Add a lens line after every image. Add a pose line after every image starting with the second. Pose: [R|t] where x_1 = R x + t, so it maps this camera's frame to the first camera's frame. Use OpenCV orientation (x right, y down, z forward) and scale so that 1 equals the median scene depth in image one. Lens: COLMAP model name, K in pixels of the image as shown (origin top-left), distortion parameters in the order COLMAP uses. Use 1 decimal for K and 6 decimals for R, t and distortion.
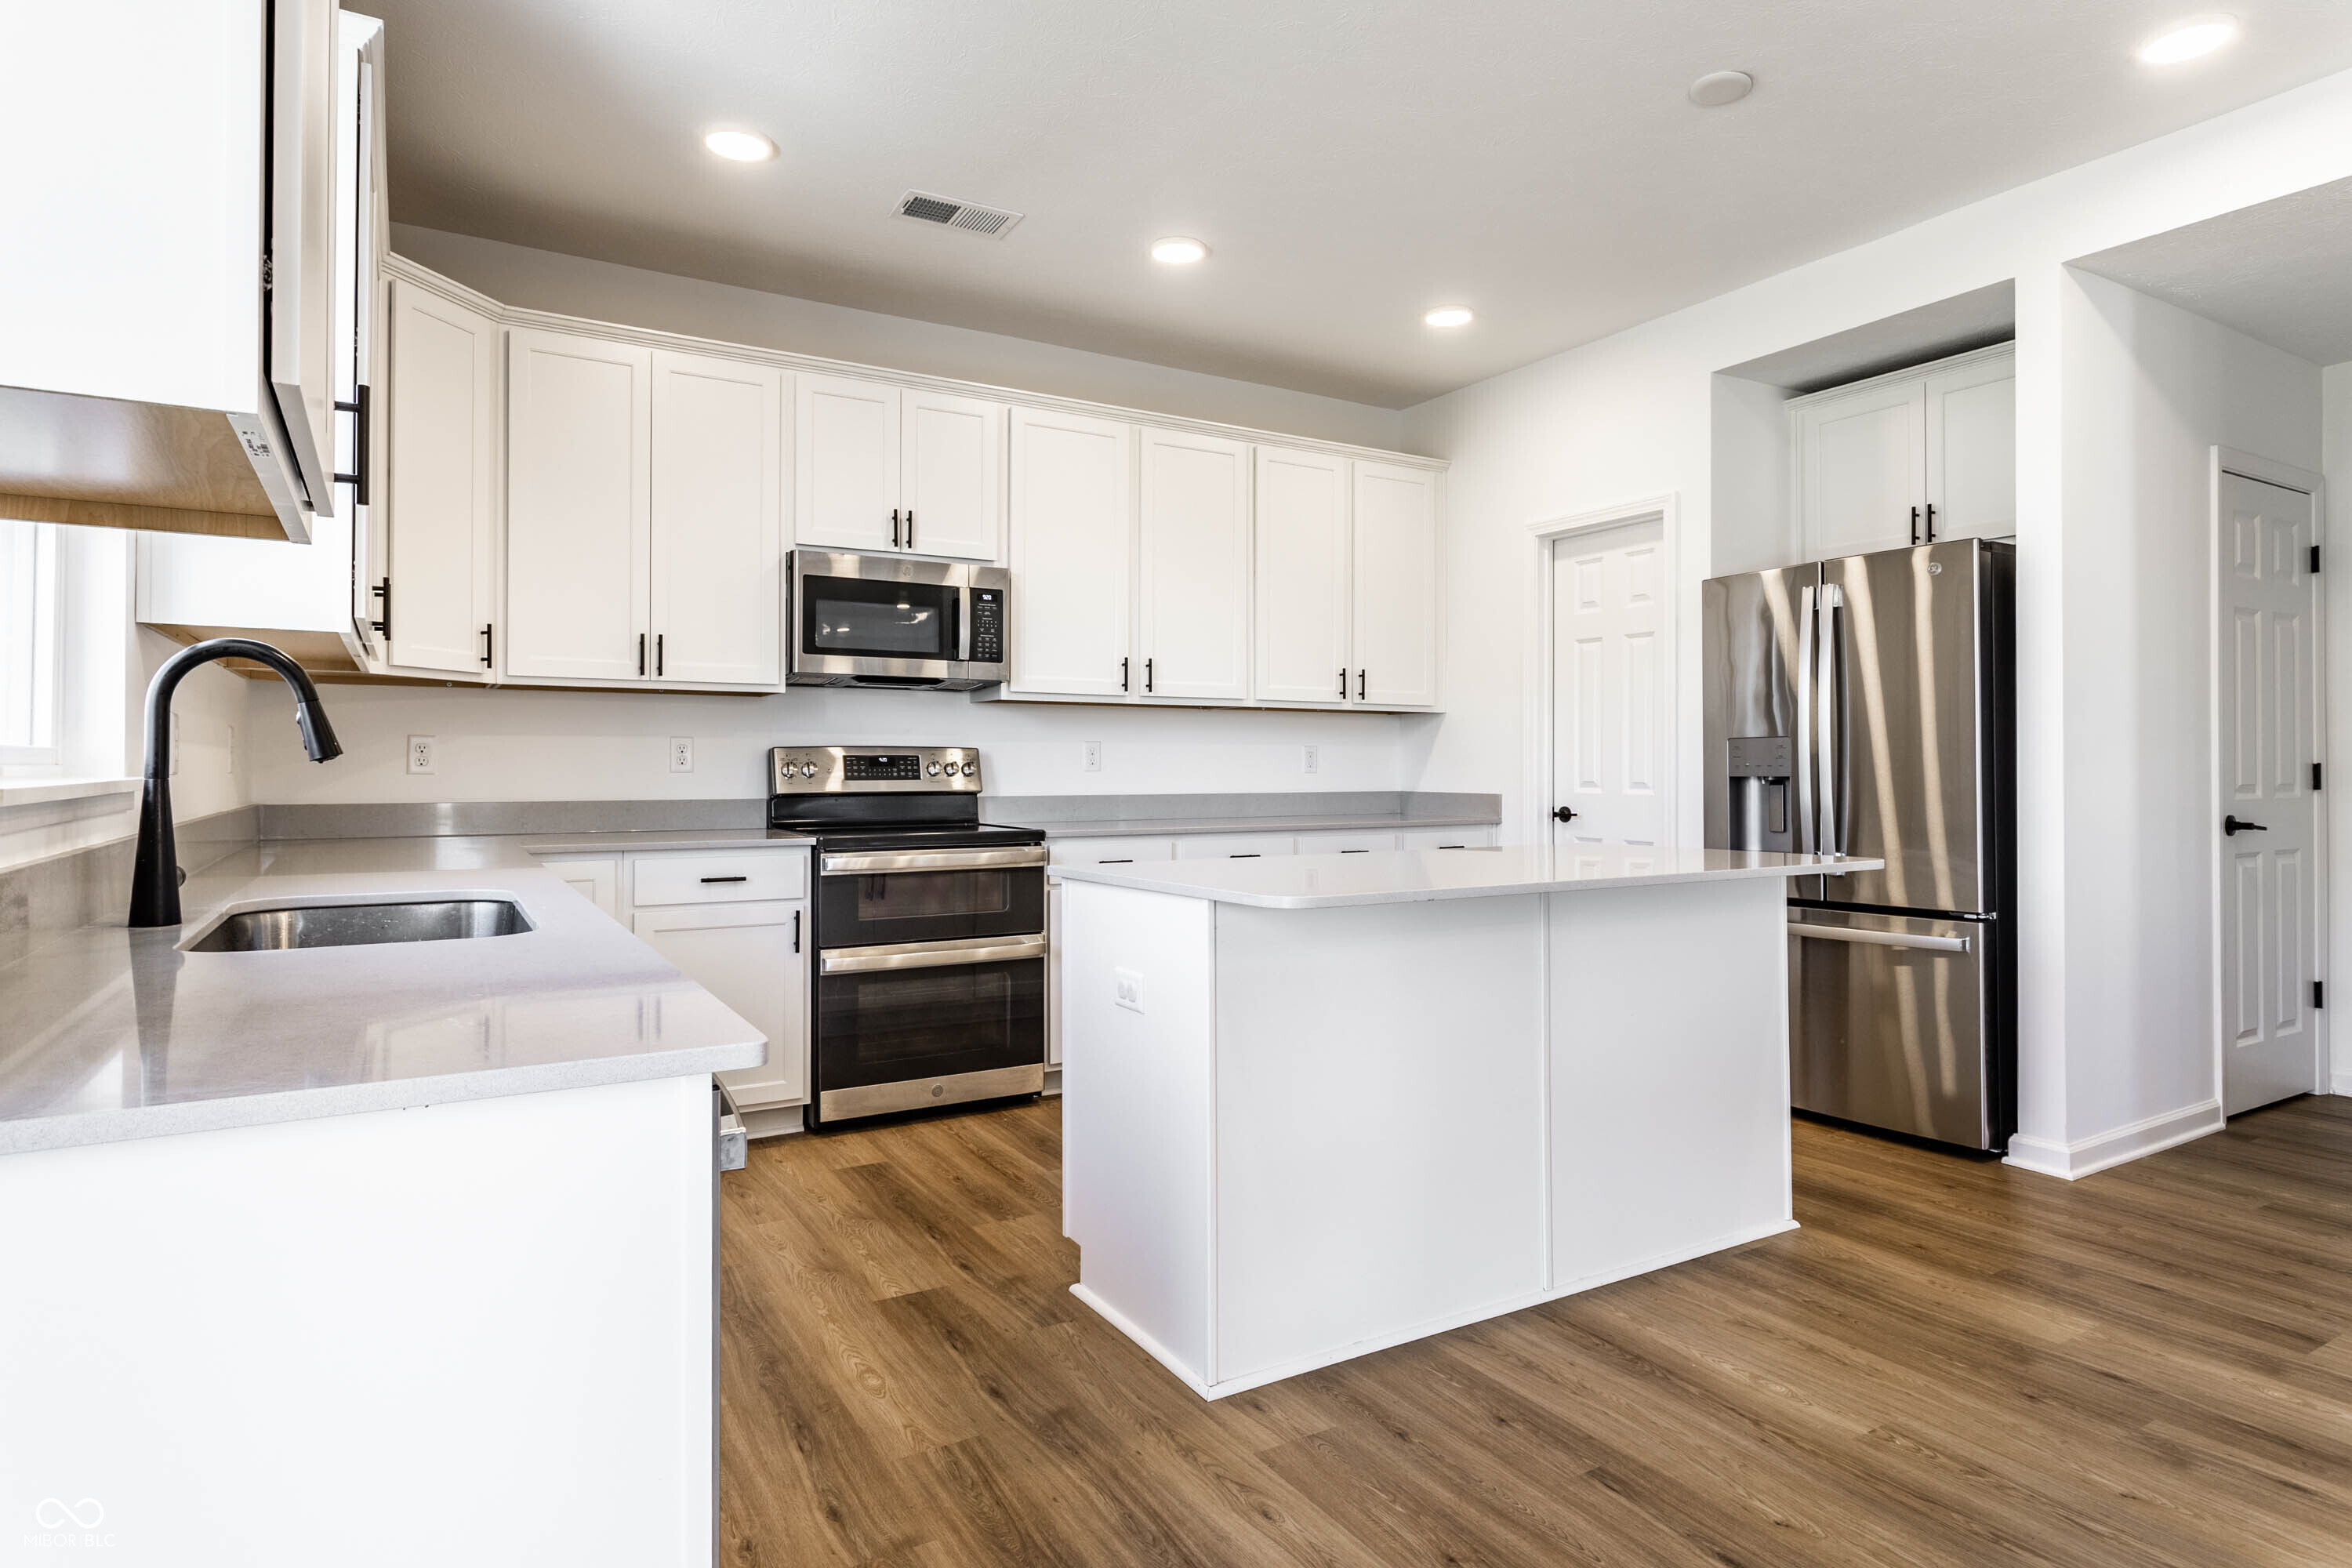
lens RADIAL K [[1295.8, 0, 1179.2], [0, 1295.8, 777.0], [0, 0, 1]] dist [0.003214, 0.000213]
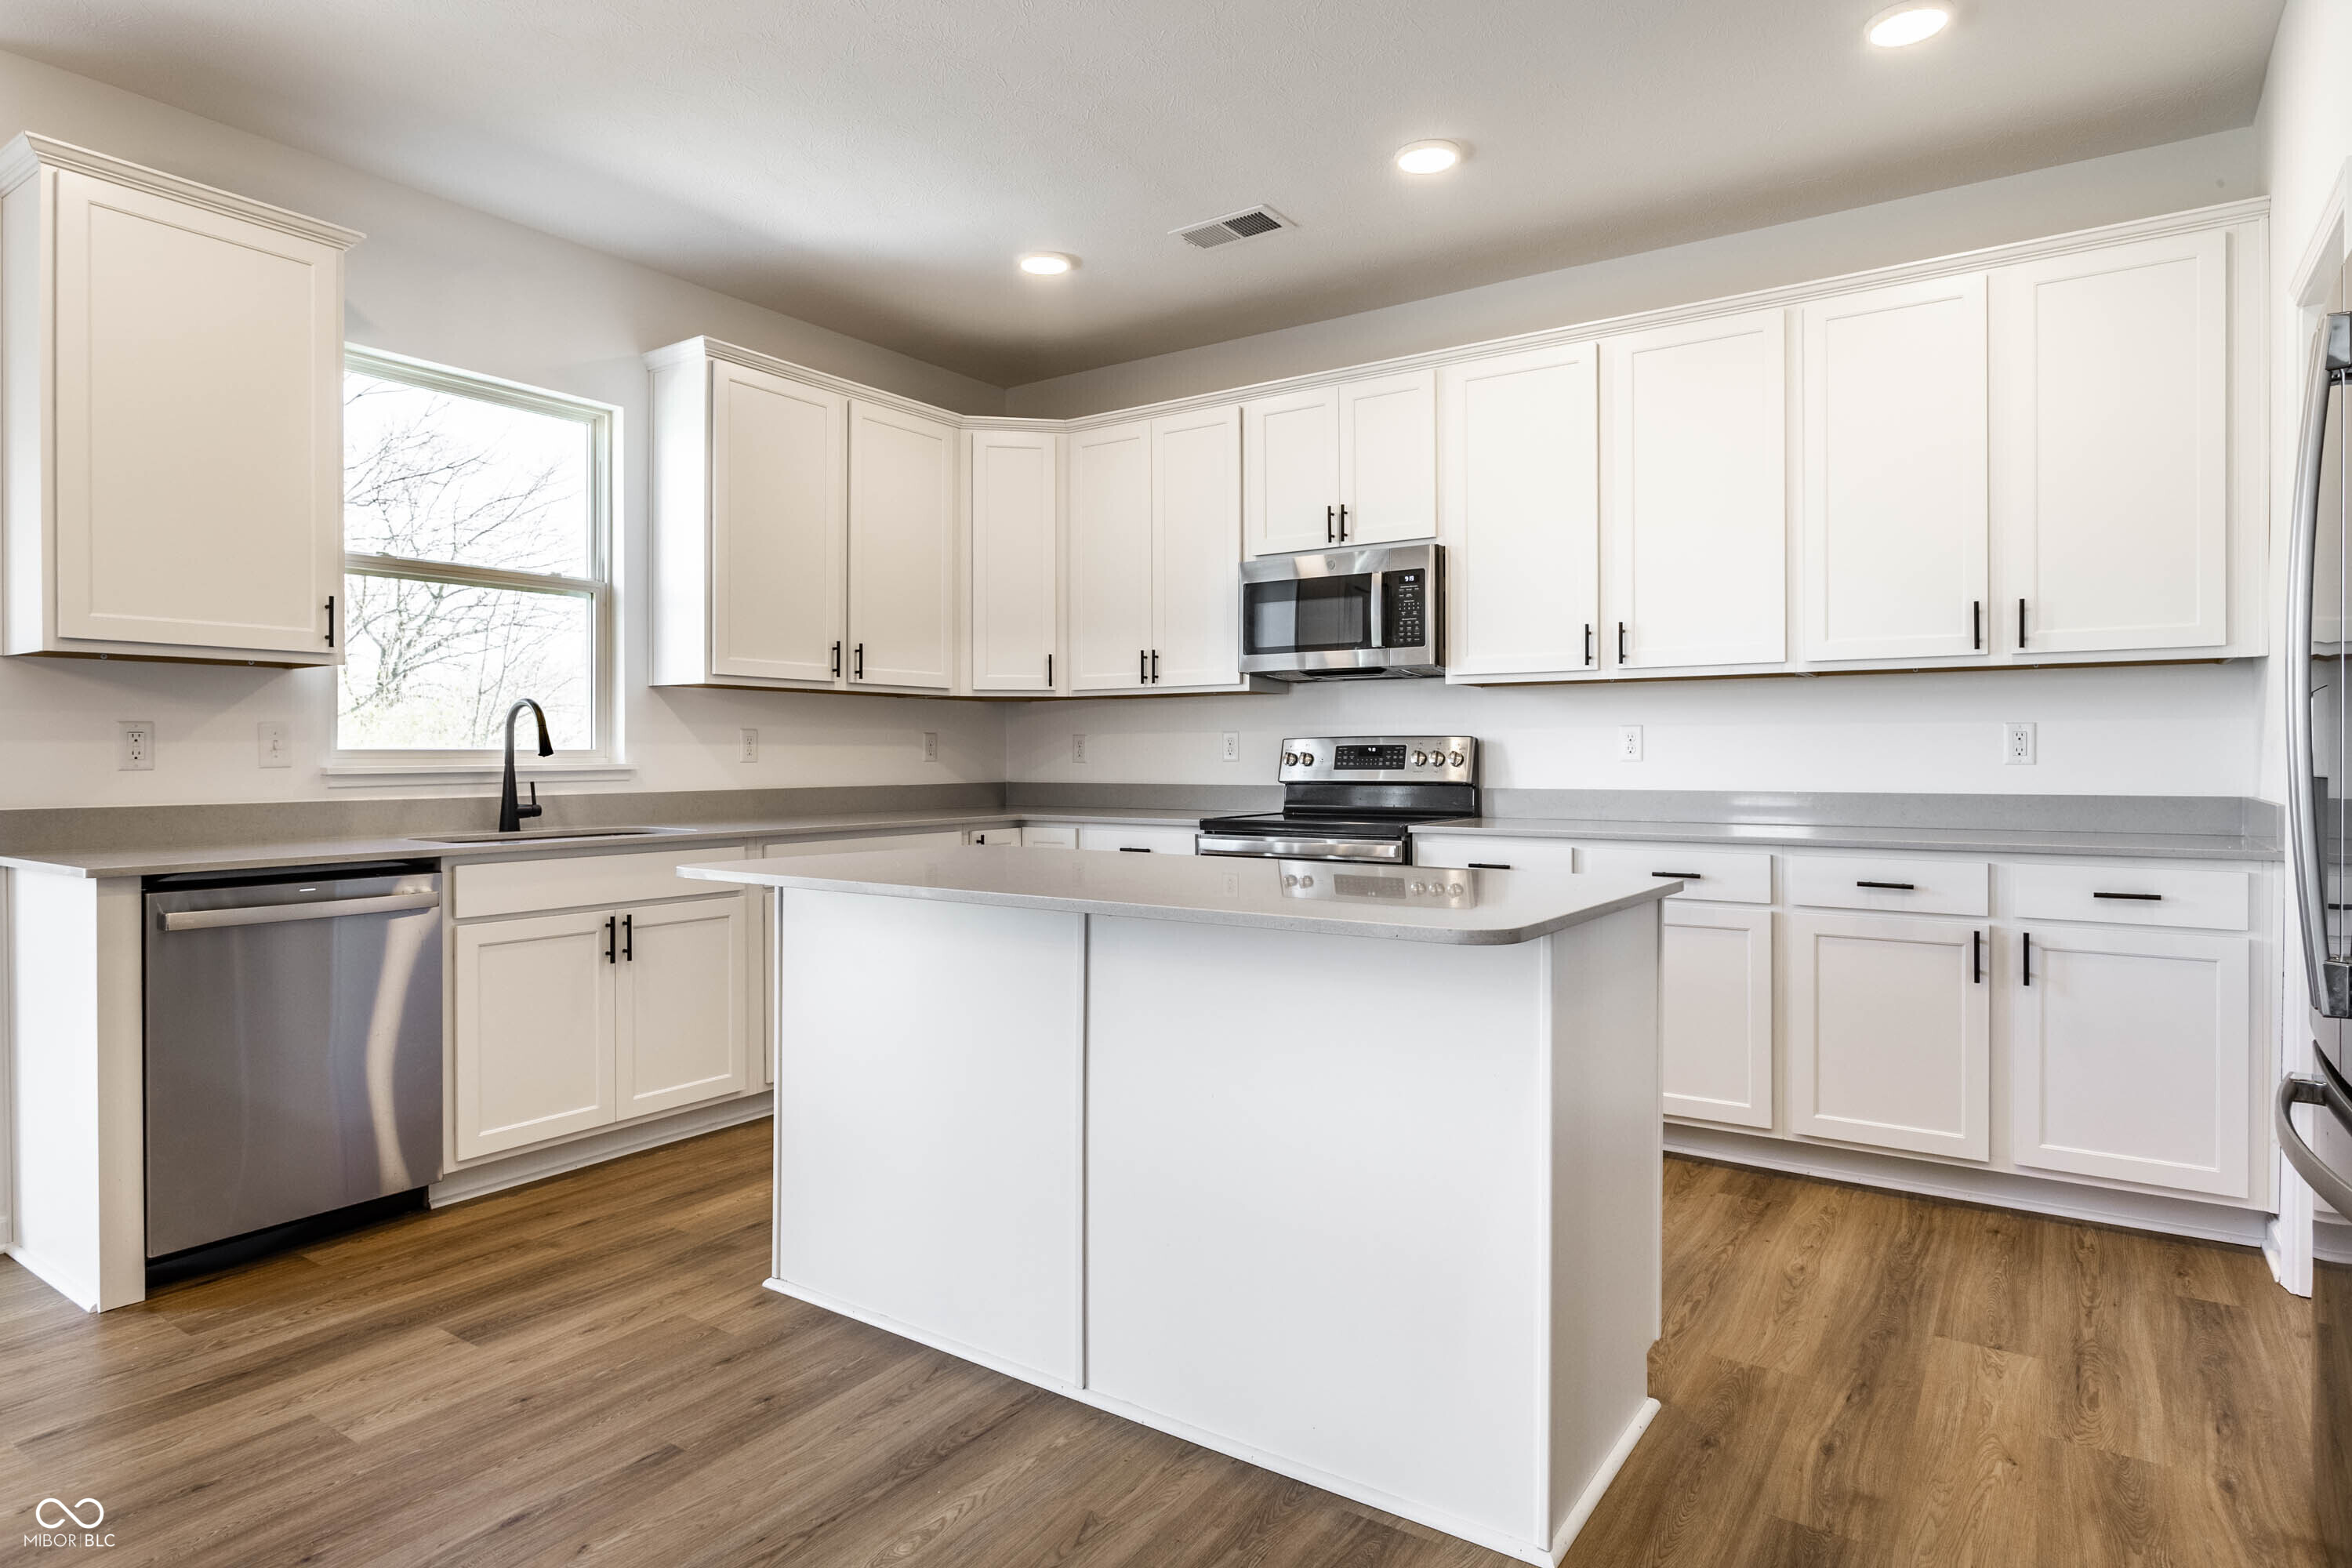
lens RADIAL K [[1334.0, 0, 1176.0], [0, 1334.0, 784.0], [0, 0, 1]] dist [-0.002467, 0.001457]
pose [[0.399381, 0.019079, -0.916587, 0.836120], [-0.004475, 0.999812, 0.018861, -0.006681], [0.916774, -0.003431, 0.399391, 0.550291]]
